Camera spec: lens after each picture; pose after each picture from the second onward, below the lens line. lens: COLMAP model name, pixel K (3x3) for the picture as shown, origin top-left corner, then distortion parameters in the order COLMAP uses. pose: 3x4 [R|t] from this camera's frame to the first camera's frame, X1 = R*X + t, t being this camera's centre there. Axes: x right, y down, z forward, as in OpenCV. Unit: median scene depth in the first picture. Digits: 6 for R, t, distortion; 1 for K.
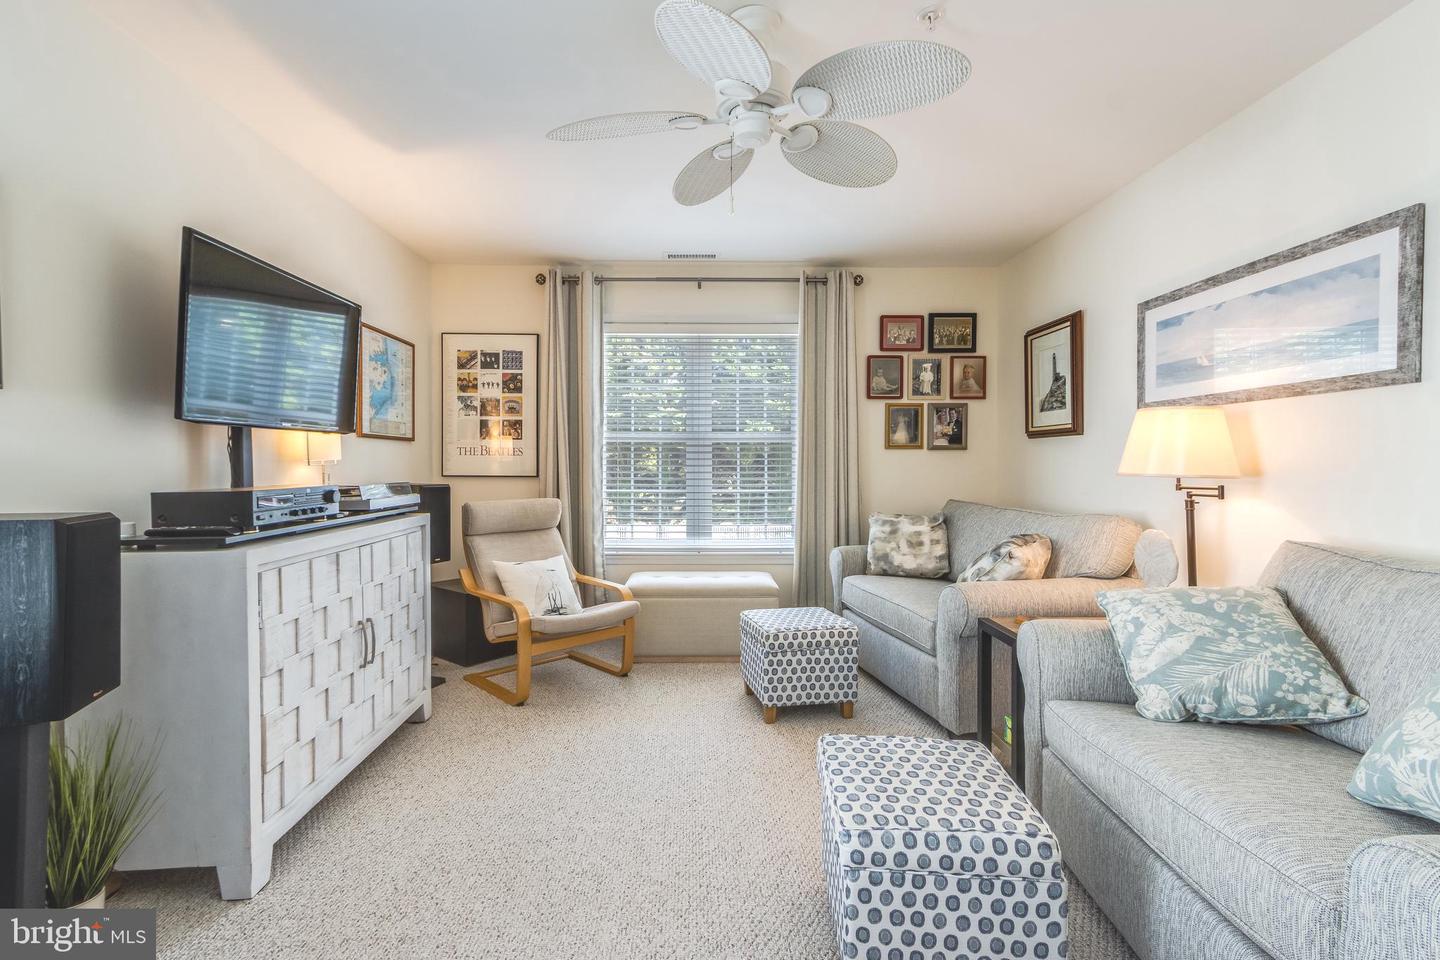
lens RADIAL K [[638.5, 0, 719.9], [0, 638.5, 467.8], [0, 0, 1]] dist [0.017558, 0.000135]
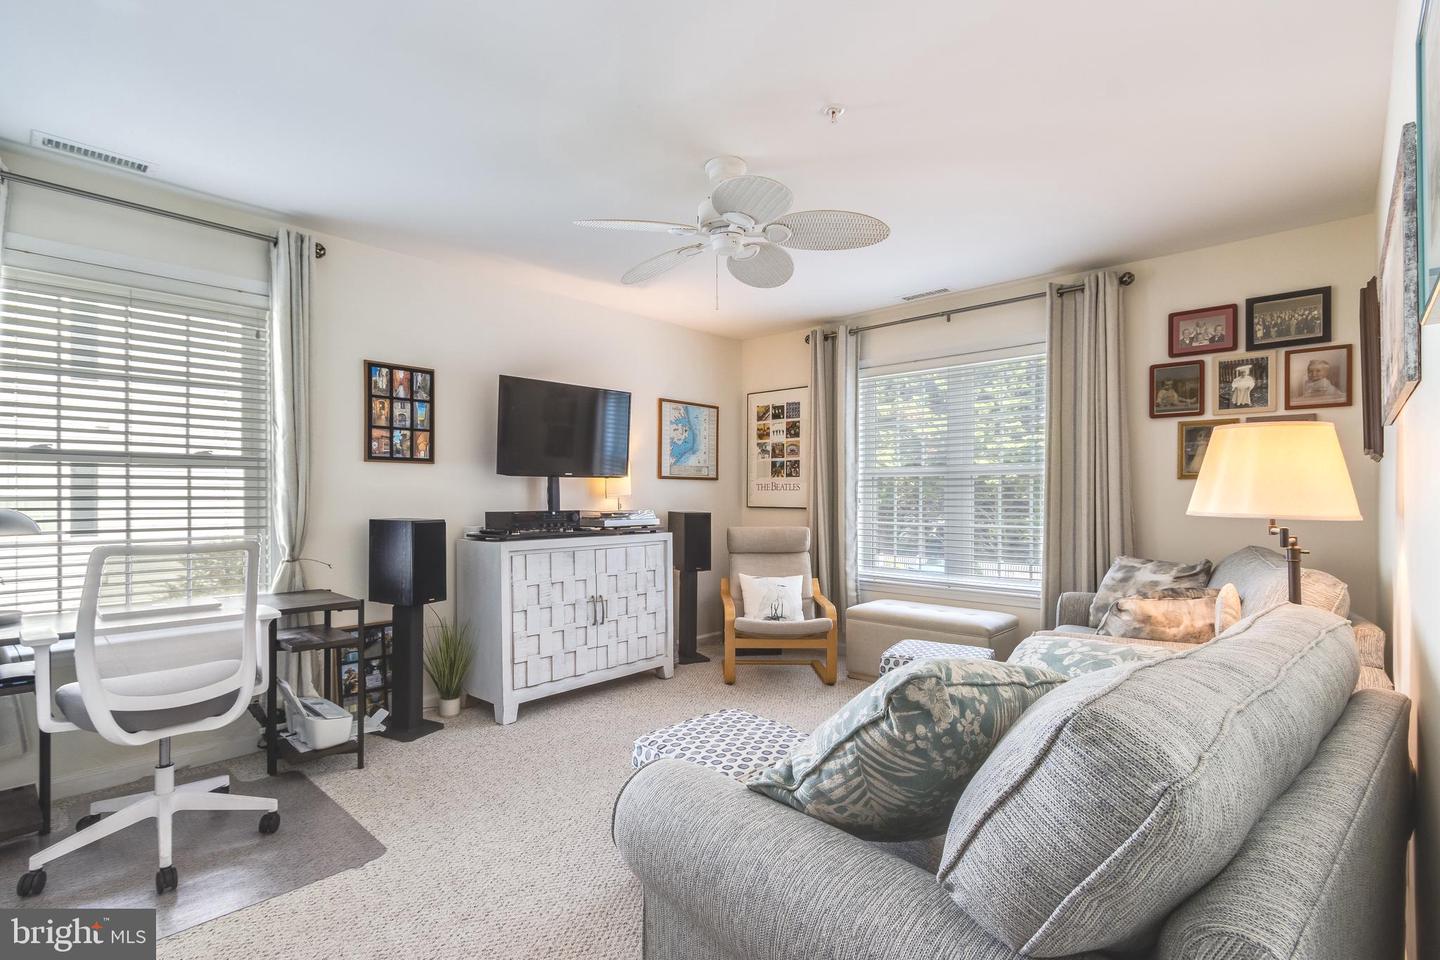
lens RADIAL K [[668.4, 0, 714.1], [0, 668.4, 491.6], [0, 0, 1]] dist [0.001739, -0.001925]
pose [[0.727266, -0.004387, -0.686342, 0.422942], [-0.006078, 0.999899, -0.012831, -0.000268], [0.686329, 0.013503, 0.727166, -0.003021]]
